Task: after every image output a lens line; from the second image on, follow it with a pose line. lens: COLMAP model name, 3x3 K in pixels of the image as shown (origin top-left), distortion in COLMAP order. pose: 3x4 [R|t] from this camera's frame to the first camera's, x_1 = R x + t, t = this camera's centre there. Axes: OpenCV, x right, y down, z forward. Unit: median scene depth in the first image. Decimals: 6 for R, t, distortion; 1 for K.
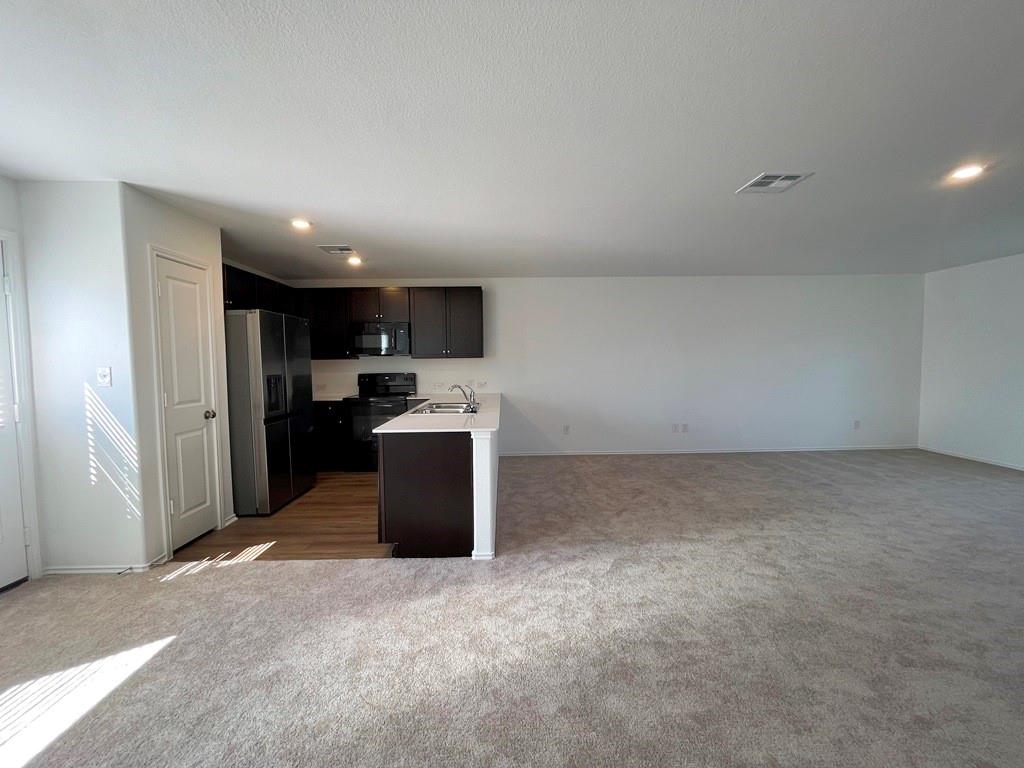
lens RADIAL K [[412.5, 0, 510.3], [0, 412.5, 381.5], [0, 0, 1]] dist [-0.006289, 0.000832]
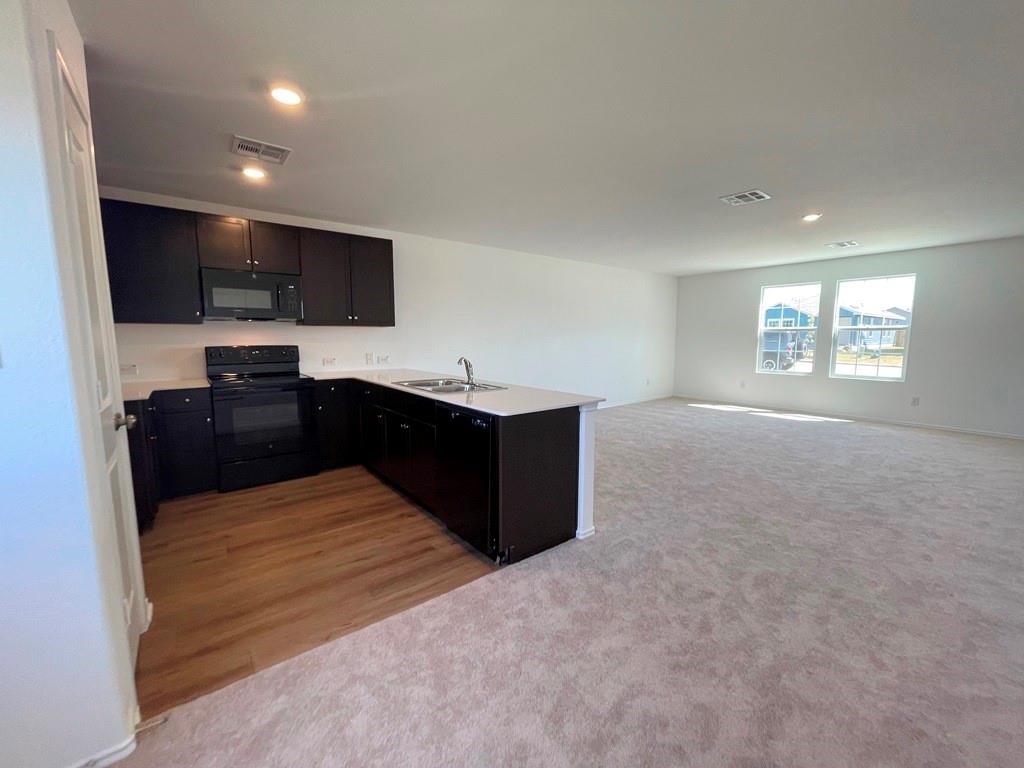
lens RADIAL K [[412.5, 0, 512.1], [0, 412.5, 379.8], [0, 0, 1]] dist [-0.006289, 0.000832]
pose [[0.794215, -0.049501, 0.605618, -0.623383], [0.018897, 0.998206, 0.056808, 0.010928], [-0.607343, -0.033673, 0.793726, 0.293339]]
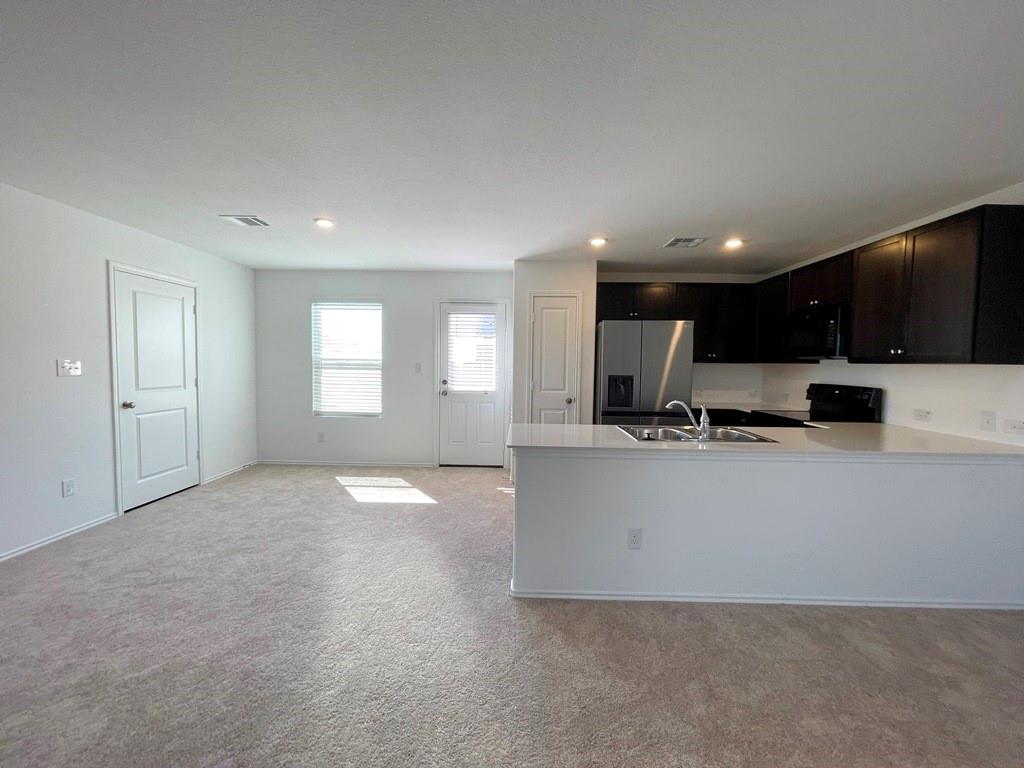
lens RADIAL K [[412.5, 0, 512.9], [0, 412.5, 379.4], [0, 0, 1]] dist [-0.006289, 0.000832]
pose [[-0.046353, 0.052801, -0.997529, 0.639341], [-0.060788, 0.996602, 0.055577, -0.055320], [0.997074, 0.063214, -0.042986, 0.823454]]
